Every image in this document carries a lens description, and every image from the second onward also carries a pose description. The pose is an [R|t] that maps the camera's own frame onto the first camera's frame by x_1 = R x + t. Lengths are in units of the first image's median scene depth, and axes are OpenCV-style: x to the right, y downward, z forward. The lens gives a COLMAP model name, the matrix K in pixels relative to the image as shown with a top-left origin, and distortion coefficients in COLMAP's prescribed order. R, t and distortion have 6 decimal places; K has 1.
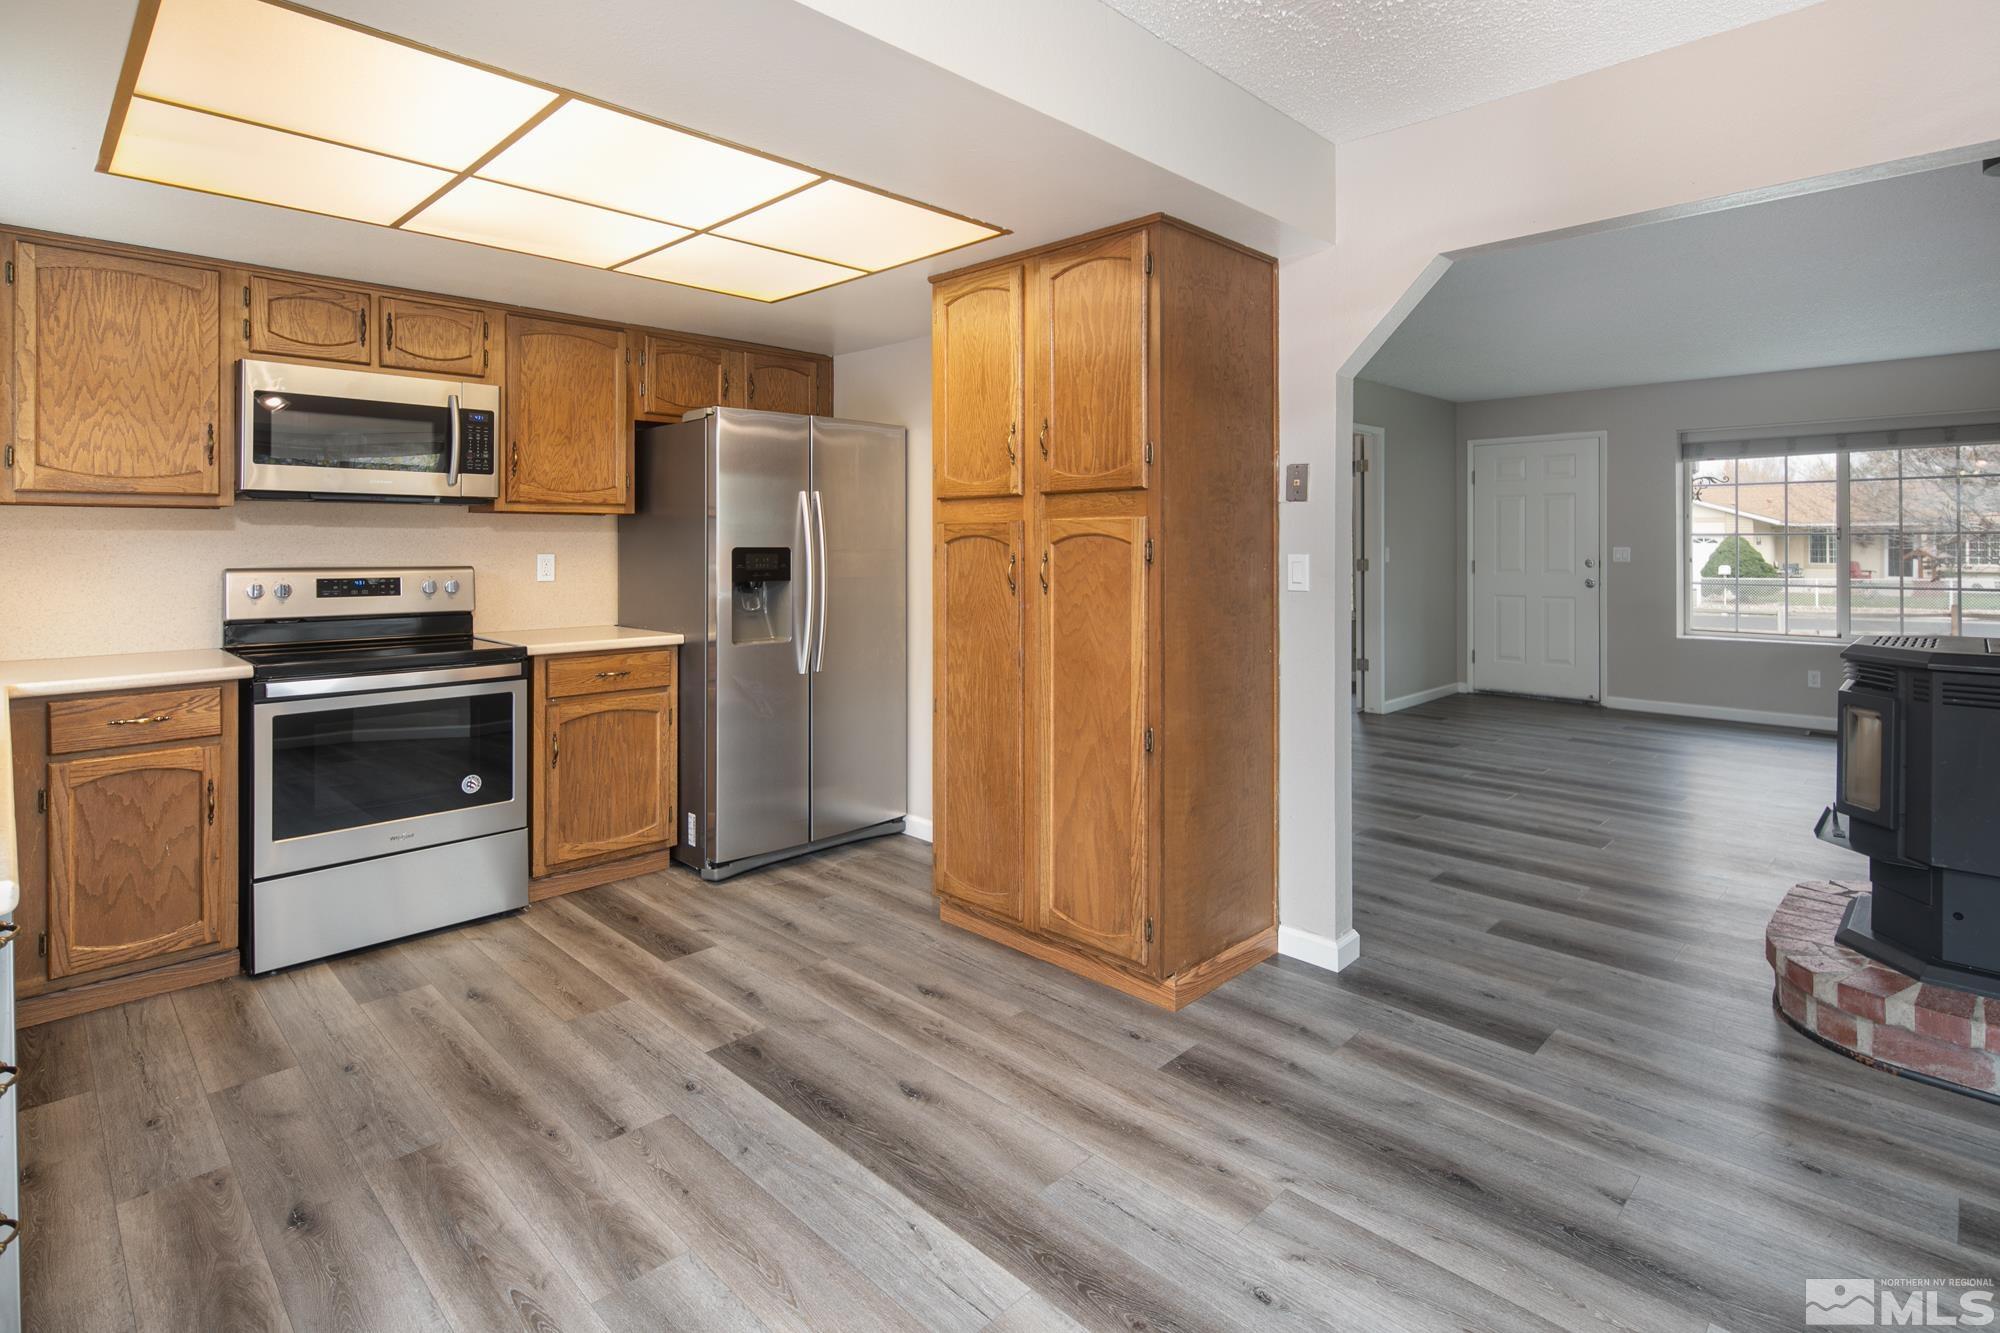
lens RADIAL K [[977.5, 0, 1014.5], [0, 977.5, 538.1], [0, 0, 1]] dist [0.005638, -0.005092]
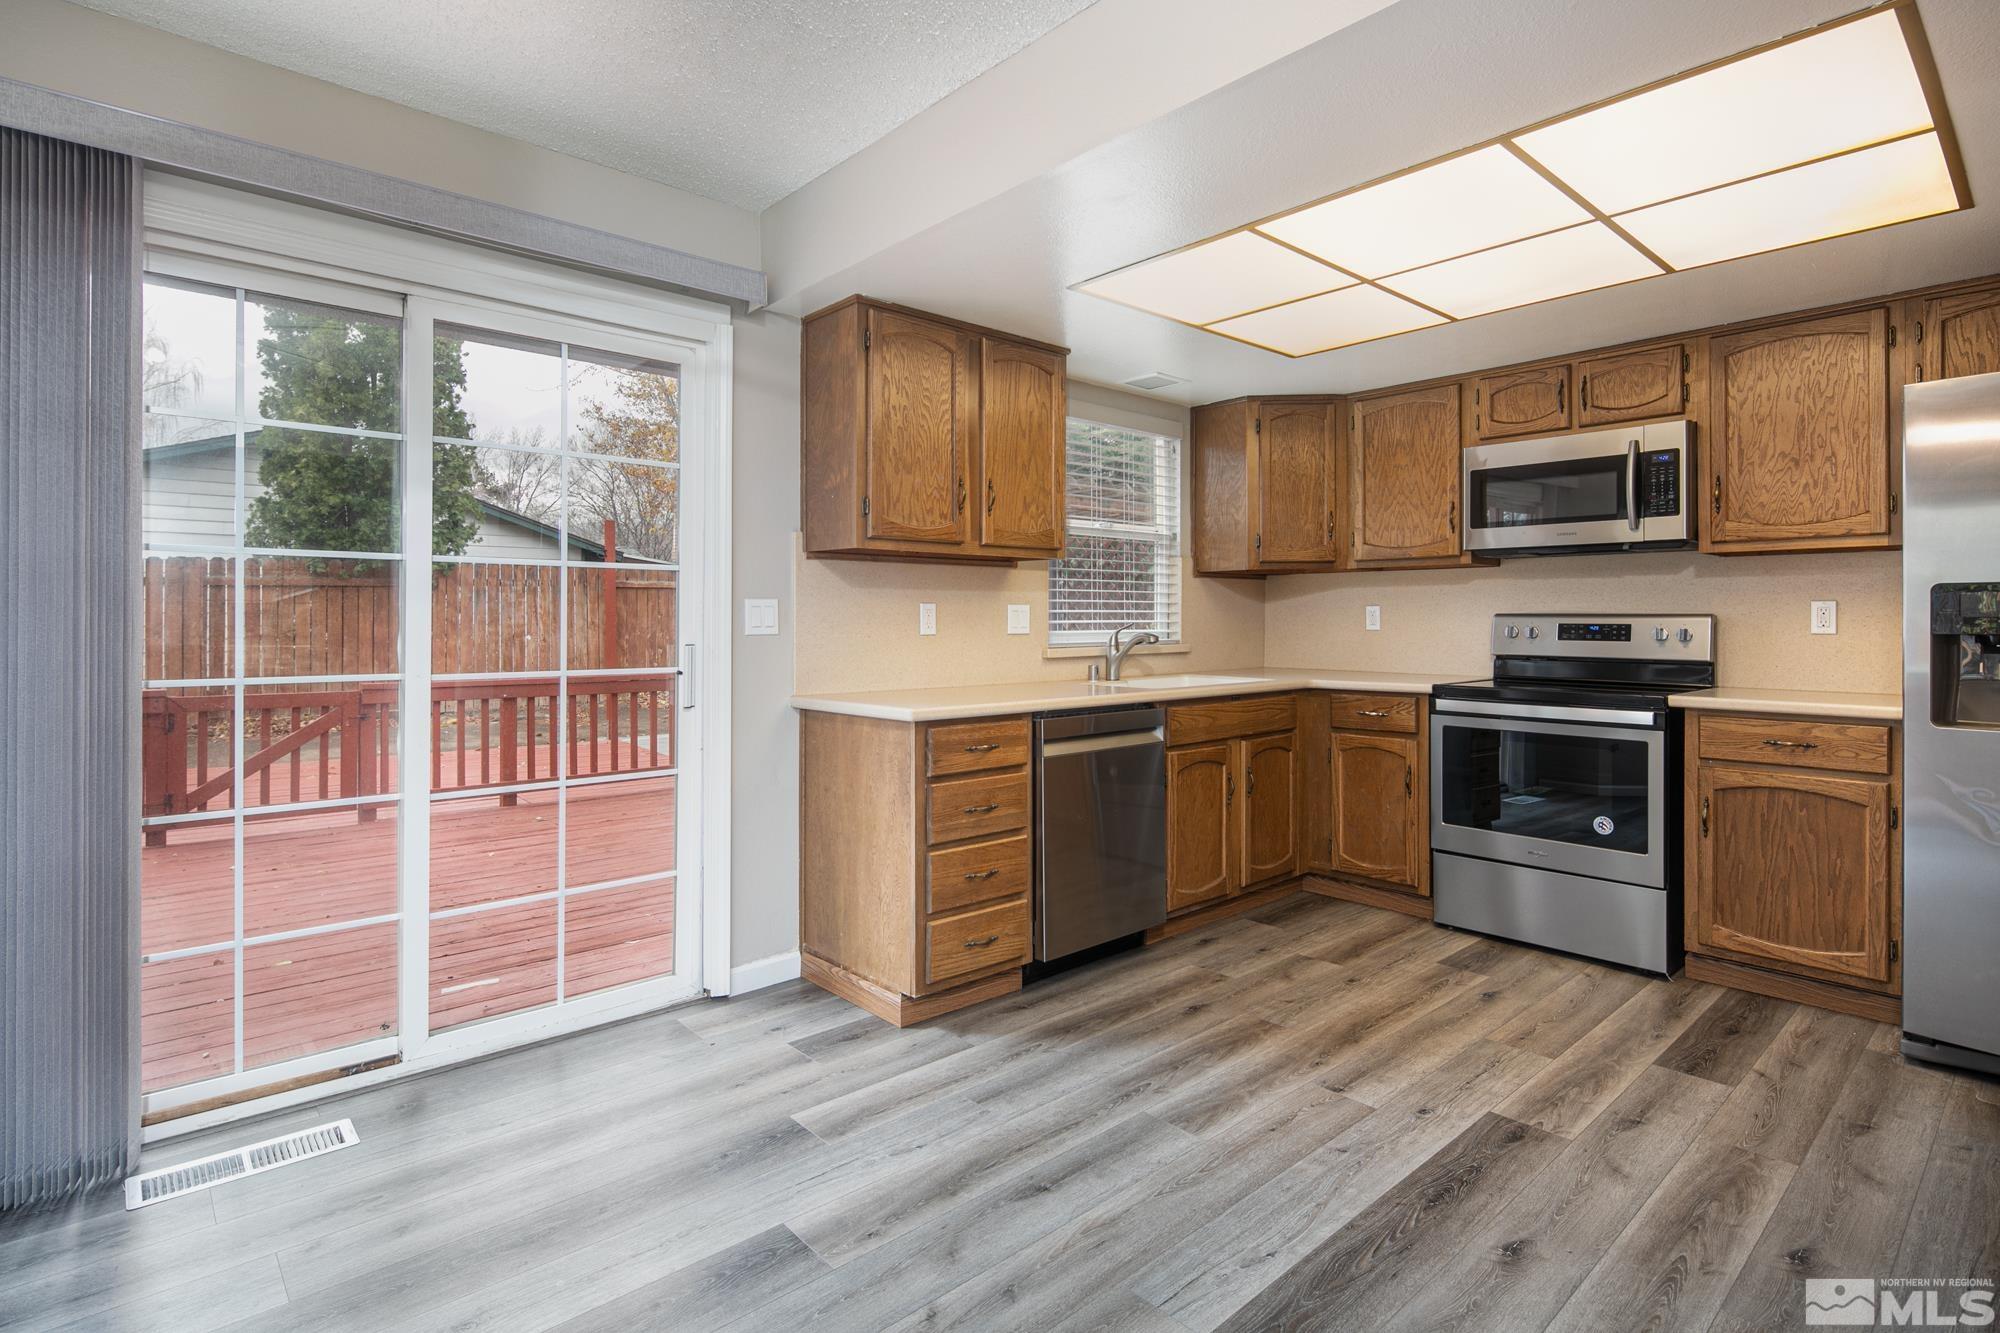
lens RADIAL K [[977.5, 0, 990.8], [0, 977.5, 617.5], [0, 0, 1]] dist [0.005638, -0.005092]
pose [[-0.057634, -0.000405, -0.998338, 0.565127], [0.006474, 0.999979, -0.000779, 0.038050], [0.998317, -0.006508, -0.057630, 0.491782]]
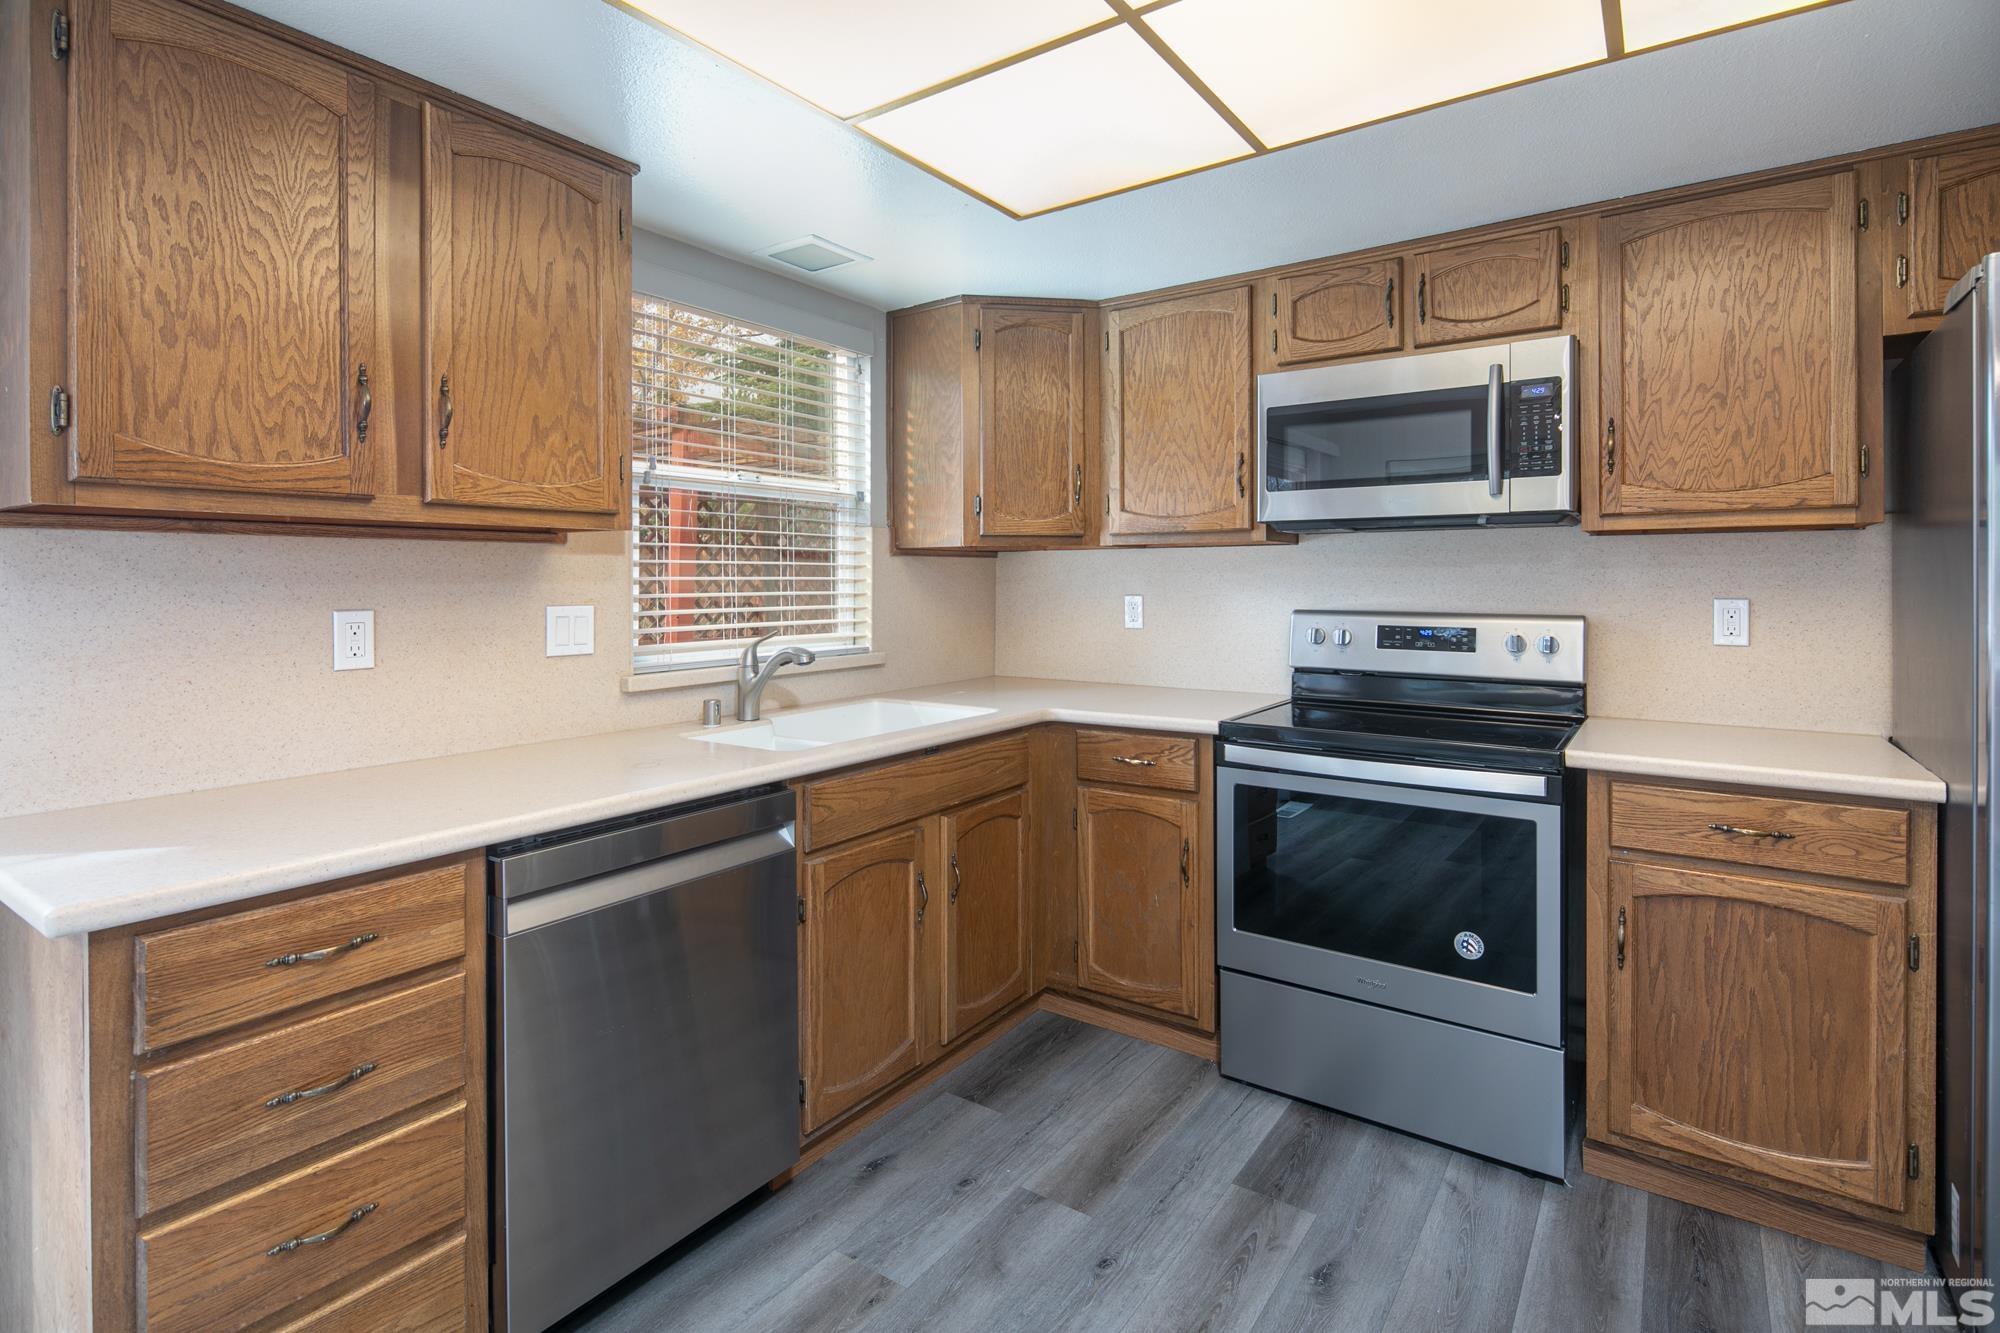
lens RADIAL K [[977.5, 0, 963.7], [0, 977.5, 580.9], [0, 0, 1]] dist [0.005638, -0.005092]
pose [[0.146786, -0.001017, -0.989168, 0.057576], [0.007688, 0.999970, 0.000113, 0.001973], [0.989138, -0.007621, 0.146790, 0.651274]]
